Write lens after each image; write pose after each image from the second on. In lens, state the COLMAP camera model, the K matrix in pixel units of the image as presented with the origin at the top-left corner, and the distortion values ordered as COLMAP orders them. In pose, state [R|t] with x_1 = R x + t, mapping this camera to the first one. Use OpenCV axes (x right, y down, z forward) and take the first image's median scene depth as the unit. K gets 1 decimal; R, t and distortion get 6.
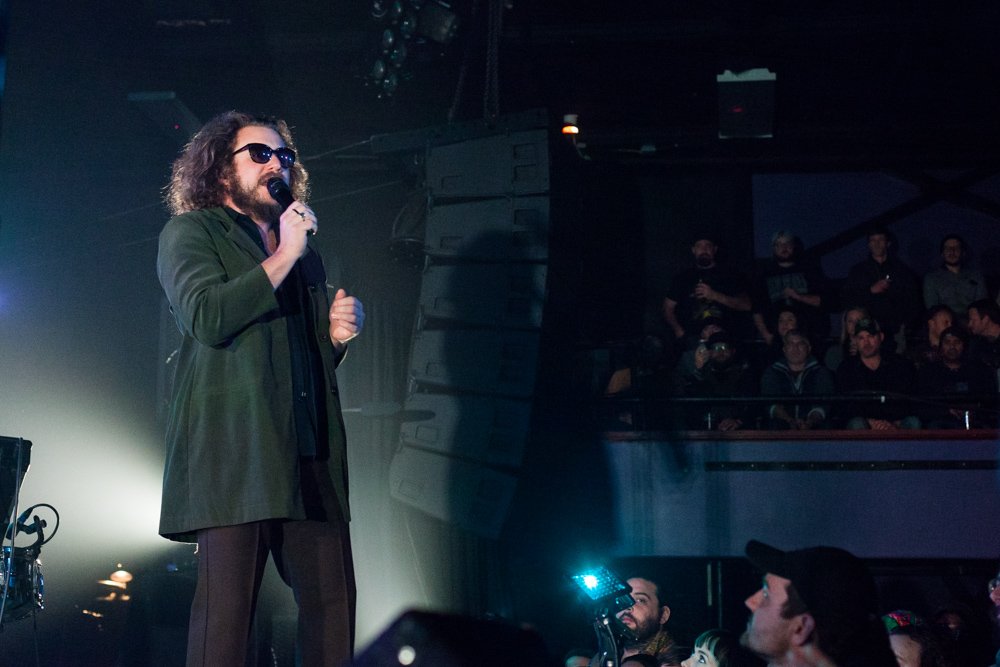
lens RADIAL K [[1507.4, 0, 501.1], [0, 1507.4, 341.2], [0, 0, 1]] dist [0.006078, 0.000000]
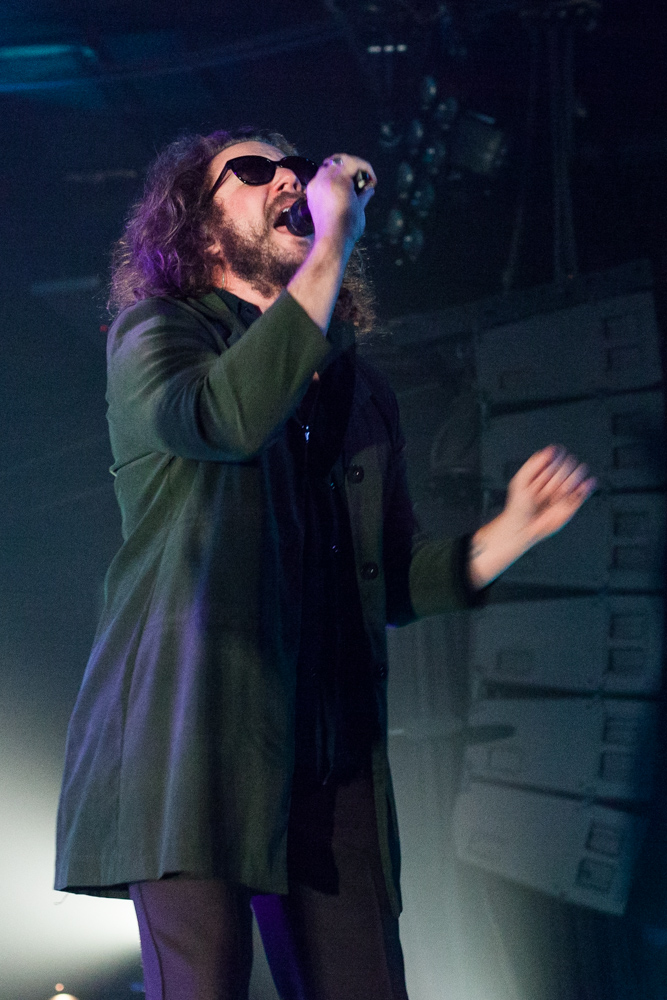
lens RADIAL K [[1507.4, 0, 329.3], [0, 1507.4, 500.2], [0, 0, 1]] dist [0.006078, 0.000000]
pose [[0.990728, -0.073276, -0.114402, -0.041616], [0.066072, 0.995660, -0.065543, -0.013868], [0.118708, 0.057377, 0.991270, 0.329384]]
